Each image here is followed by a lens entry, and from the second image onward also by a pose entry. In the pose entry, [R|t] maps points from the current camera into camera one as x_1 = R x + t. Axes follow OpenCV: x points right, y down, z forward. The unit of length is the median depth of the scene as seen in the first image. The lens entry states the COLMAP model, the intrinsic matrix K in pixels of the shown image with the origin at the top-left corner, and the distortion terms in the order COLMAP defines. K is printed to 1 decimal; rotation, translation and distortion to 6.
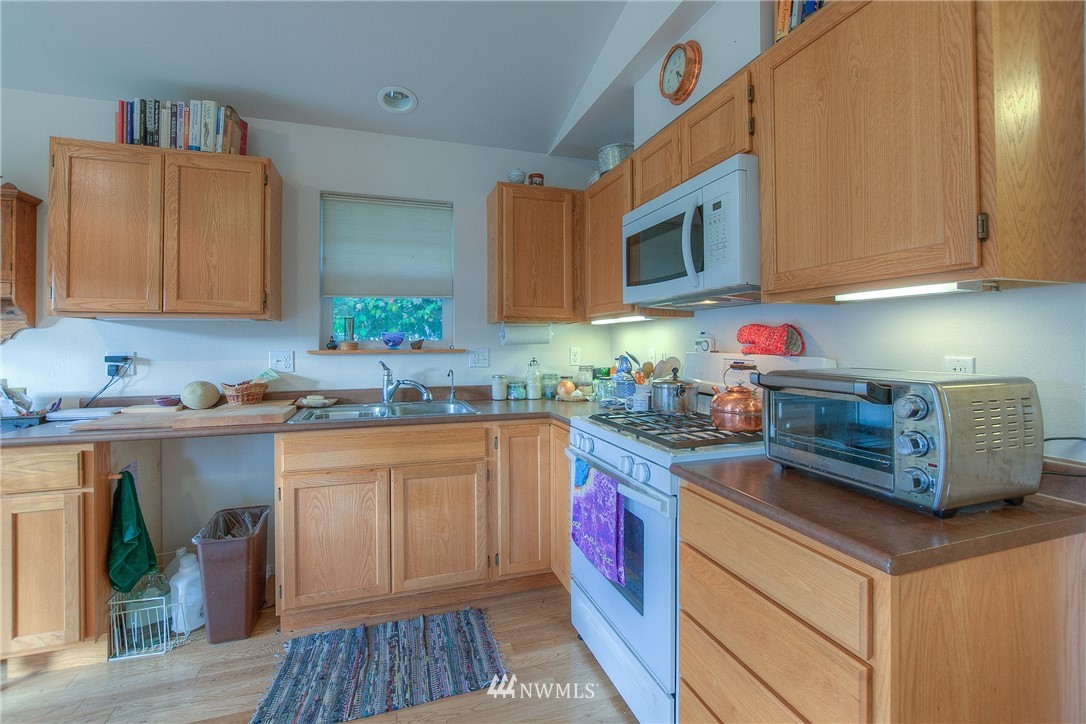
lens RADIAL K [[484.1, 0, 550.2], [0, 484.1, 339.5], [0, 0, 1]] dist [-0.024035, 0.002418]
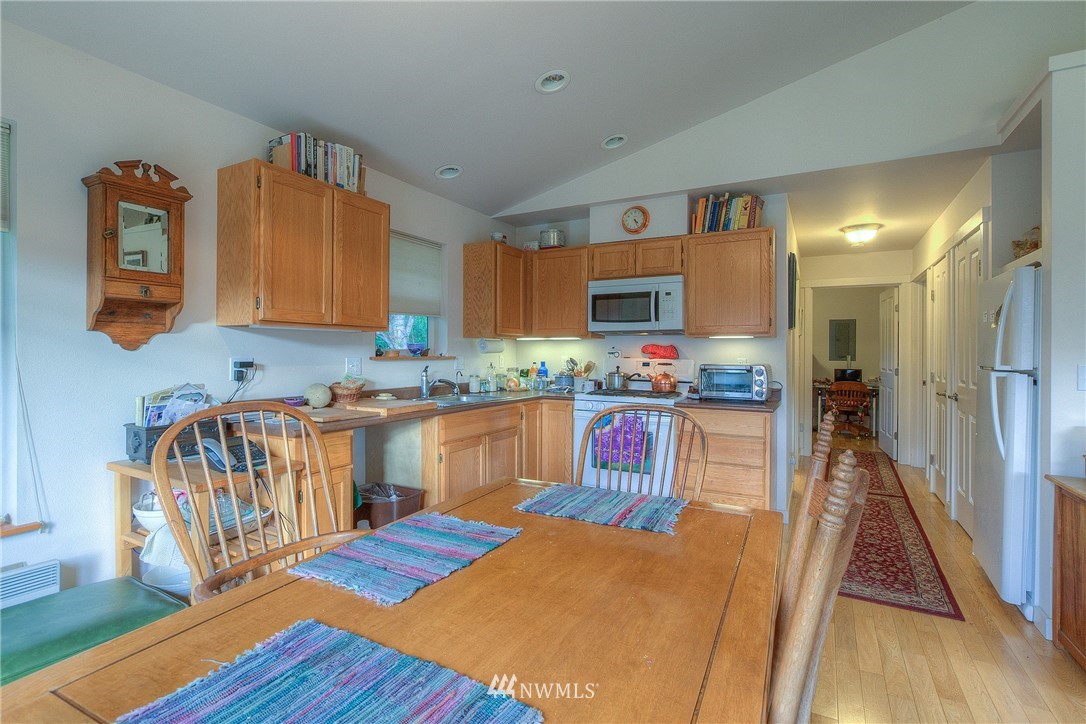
lens RADIAL K [[513.7, 0, 551.9], [0, 513.7, 345.6], [0, 0, 1]] dist [-0.001978, 0.001006]
pose [[0.728633, 0.016235, 0.684712, -1.224739], [-0.012508, 0.999868, -0.010398, 0.002433], [-0.684790, -0.000988, 0.728740, -0.288654]]
